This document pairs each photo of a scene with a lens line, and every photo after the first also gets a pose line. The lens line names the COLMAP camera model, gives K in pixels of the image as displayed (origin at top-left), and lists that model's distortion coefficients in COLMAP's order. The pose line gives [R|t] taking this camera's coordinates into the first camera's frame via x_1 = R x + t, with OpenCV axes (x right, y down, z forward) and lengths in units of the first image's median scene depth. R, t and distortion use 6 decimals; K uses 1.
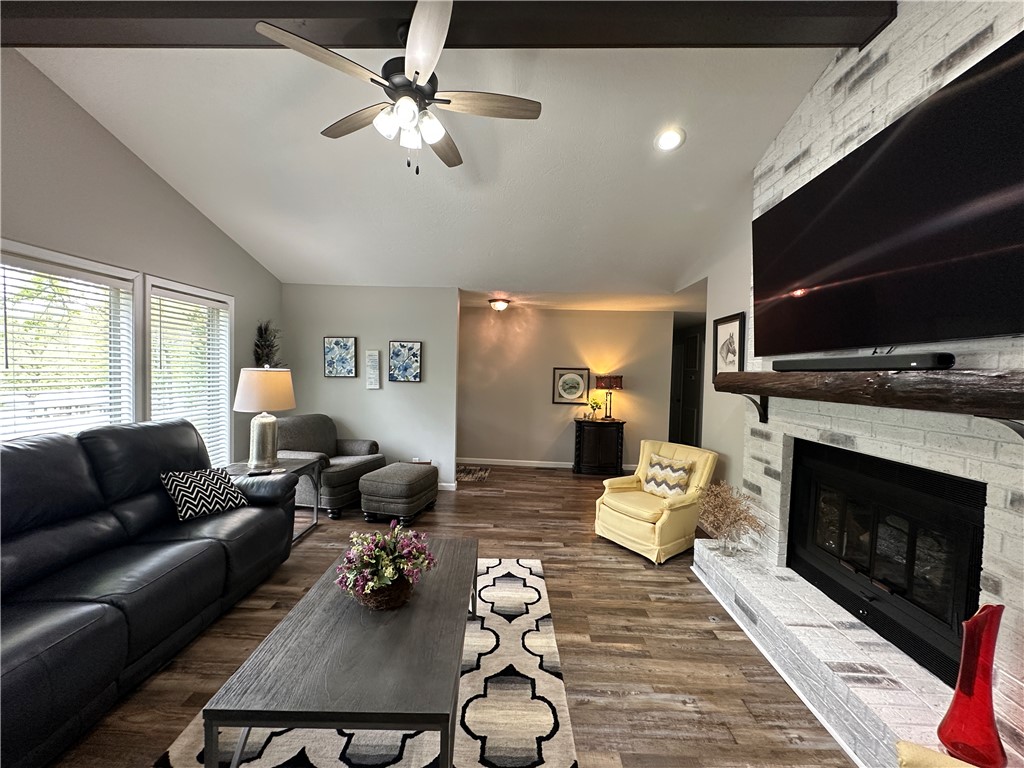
lens RADIAL K [[408.0, 0, 514.9], [0, 408.0, 385.6], [0, 0, 1]] dist [-0.000325, -0.000011]
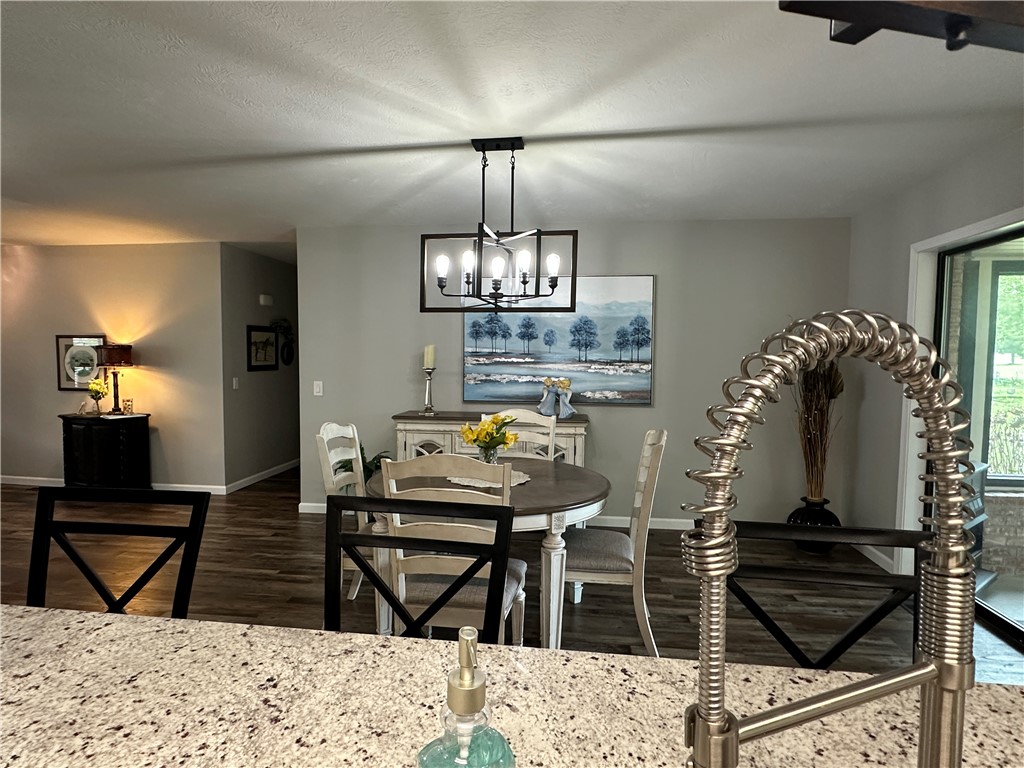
lens RADIAL K [[564.6, 0, 507.0], [0, 564.6, 389.9], [0, 0, 1]] dist [-0.007335, 0.000044]
pose [[0.994983, -0.006356, -0.099846, 1.865939], [0.008445, 0.999754, 0.020520, 0.064012], [0.099691, -0.021260, 0.994791, 0.360670]]
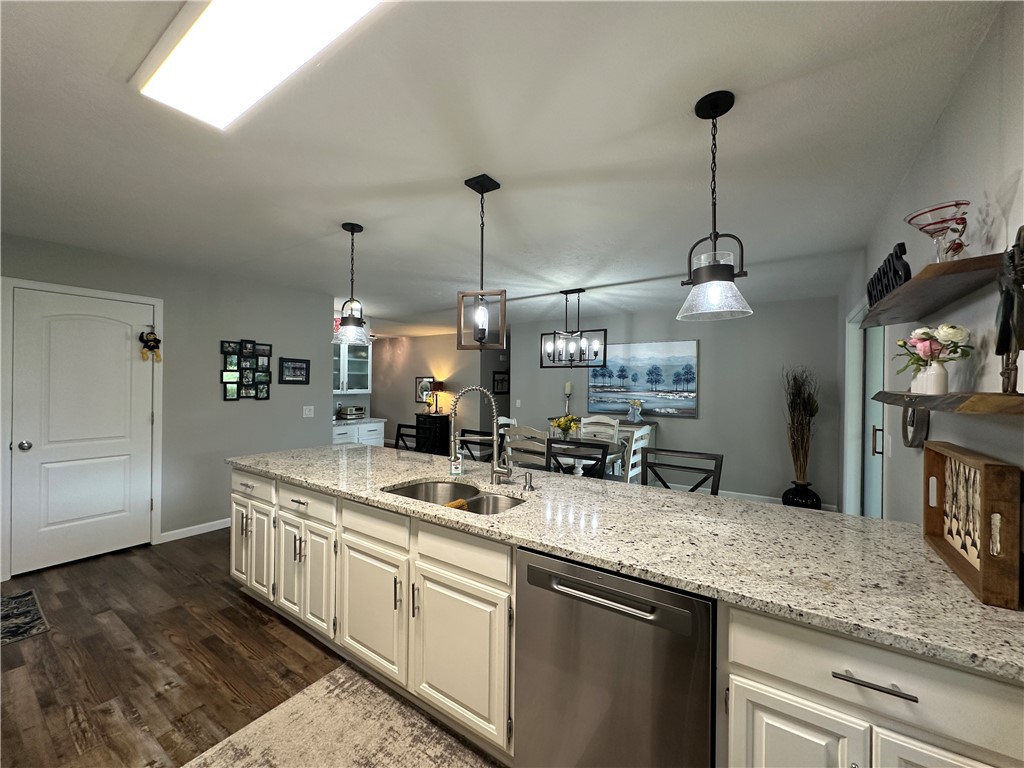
lens RADIAL K [[408.0, 0, 511.8], [0, 408.0, 385.0], [0, 0, 1]] dist [-0.000325, -0.000011]
pose [[0.845076, -0.011350, -0.534526, 2.360898], [-0.011663, 0.999145, -0.039653, 0.075351], [0.534519, 0.039744, 0.844221, -0.052433]]
